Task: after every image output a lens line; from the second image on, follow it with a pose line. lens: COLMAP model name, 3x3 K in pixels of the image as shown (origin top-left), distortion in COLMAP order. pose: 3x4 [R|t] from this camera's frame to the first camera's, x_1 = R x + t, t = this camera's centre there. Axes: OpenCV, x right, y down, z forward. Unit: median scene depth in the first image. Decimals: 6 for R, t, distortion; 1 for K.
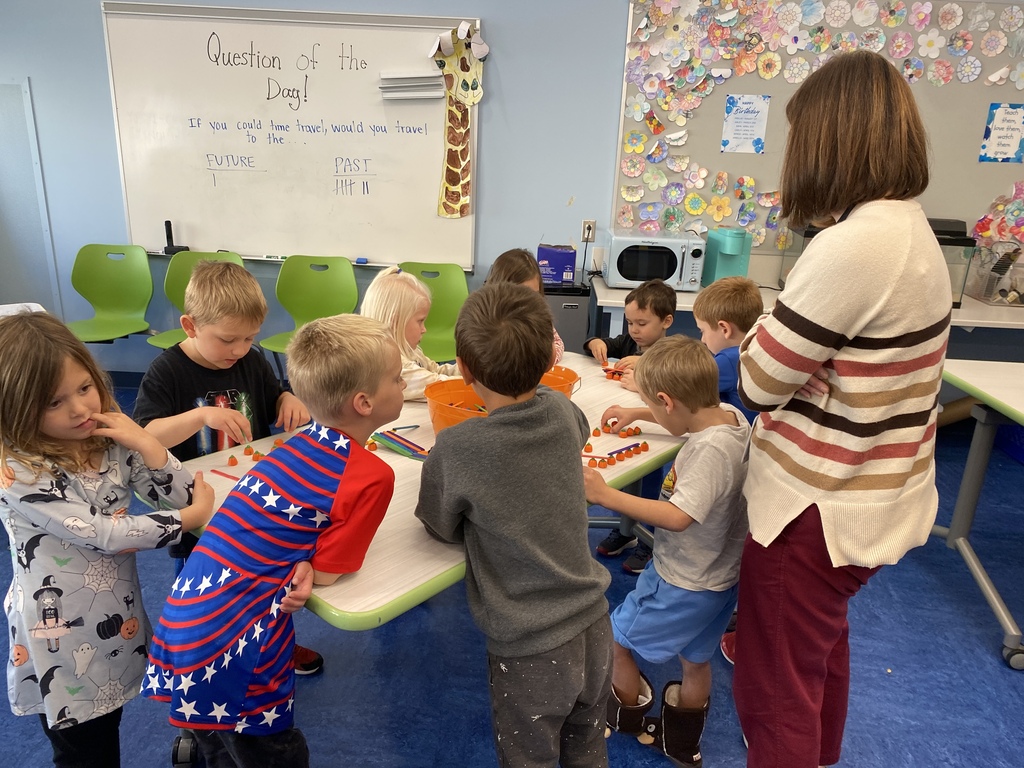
lens RADIAL K [[802.1, 0, 512.8], [0, 802.1, 373.3], [0, 0, 1]] dist [0.034093, -0.030611]
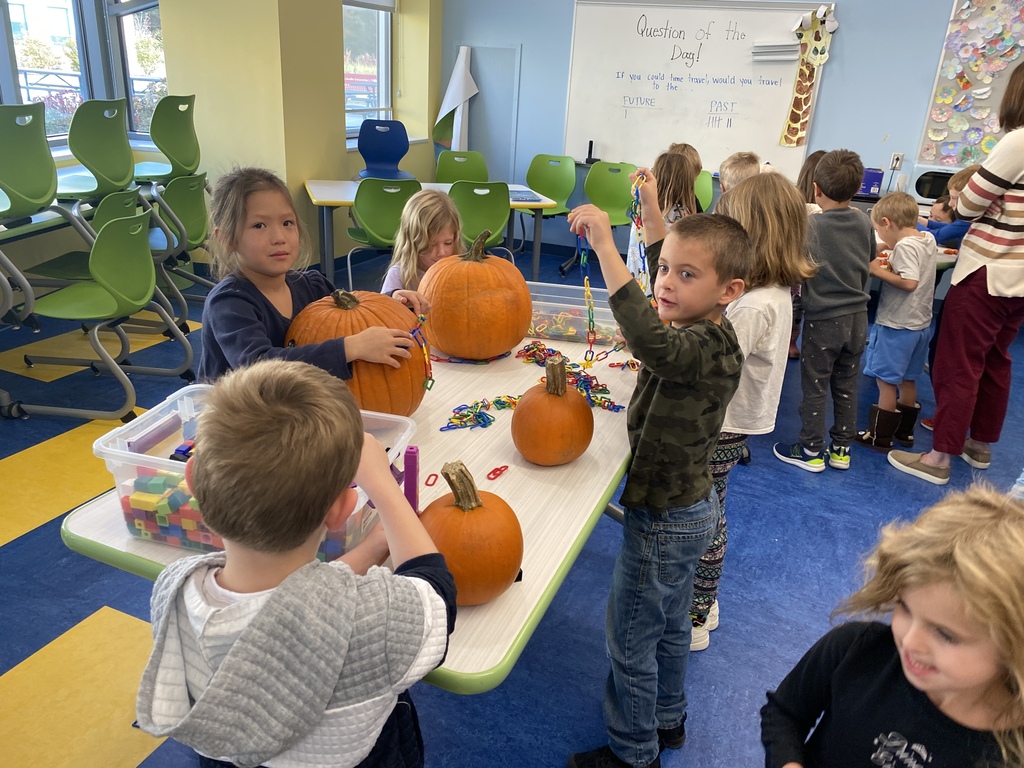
lens RADIAL K [[802.1, 0, 501.0], [0, 802.1, 363.9], [0, 0, 1]] dist [0.034093, -0.030611]
pose [[0.932239, 0.140308, -0.333533, -0.024143], [-0.125642, 0.989927, 0.065258, 0.158107], [0.339330, -0.018930, 0.940477, -0.517125]]
